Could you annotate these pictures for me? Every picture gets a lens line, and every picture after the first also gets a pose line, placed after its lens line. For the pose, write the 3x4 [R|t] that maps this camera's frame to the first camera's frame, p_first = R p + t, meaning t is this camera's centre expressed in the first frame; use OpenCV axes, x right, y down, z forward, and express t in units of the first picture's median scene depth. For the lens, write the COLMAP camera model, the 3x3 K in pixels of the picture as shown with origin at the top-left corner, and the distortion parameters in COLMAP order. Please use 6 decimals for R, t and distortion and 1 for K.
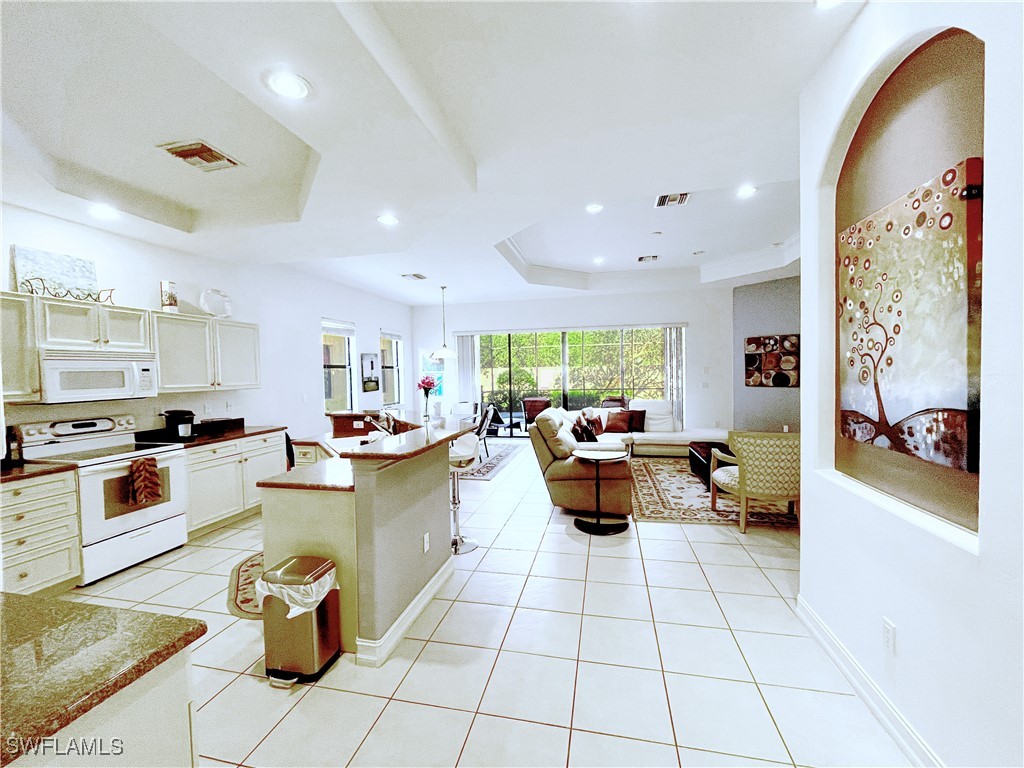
lens RADIAL K [[406.7, 0, 514.5], [0, 406.7, 384.3], [0, 0, 1]] dist [-0.001909, -0.000169]
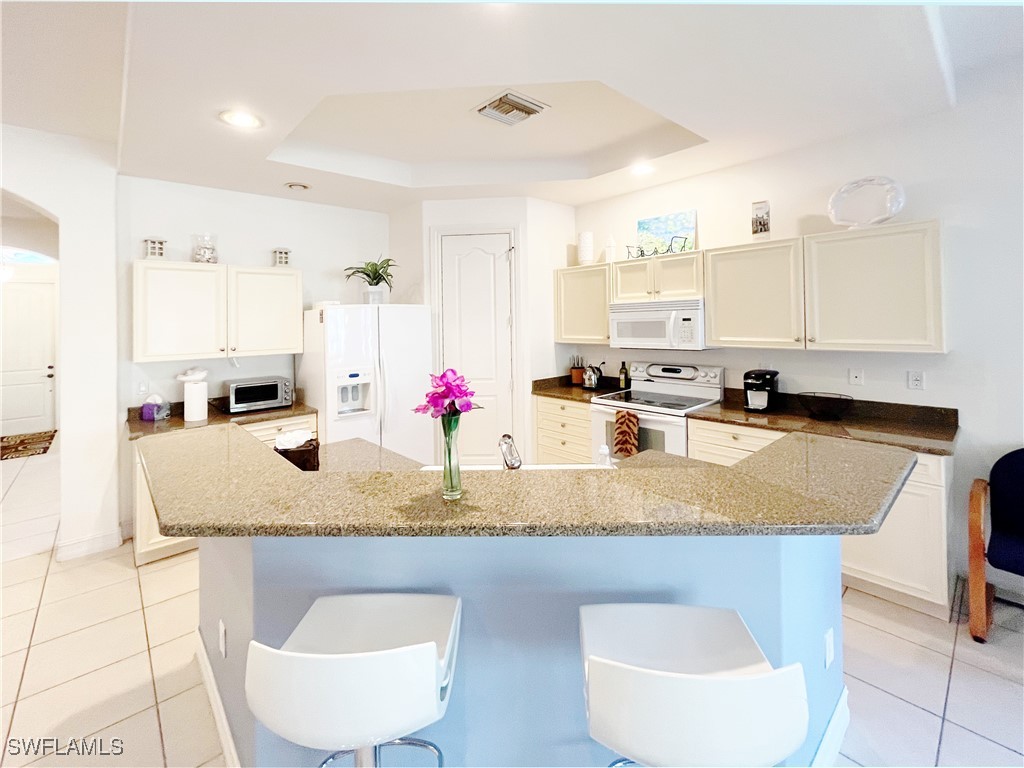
lens RADIAL K [[416.6, 0, 451.9], [0, 416.6, 319.3], [0, 0, 1]] dist [0.000363, -0.000032]
pose [[-0.608037, 0.033336, -0.793208, 0.130749], [0.014040, 0.999413, 0.031240, -0.065135], [0.793785, 0.007858, -0.608148, 1.042484]]
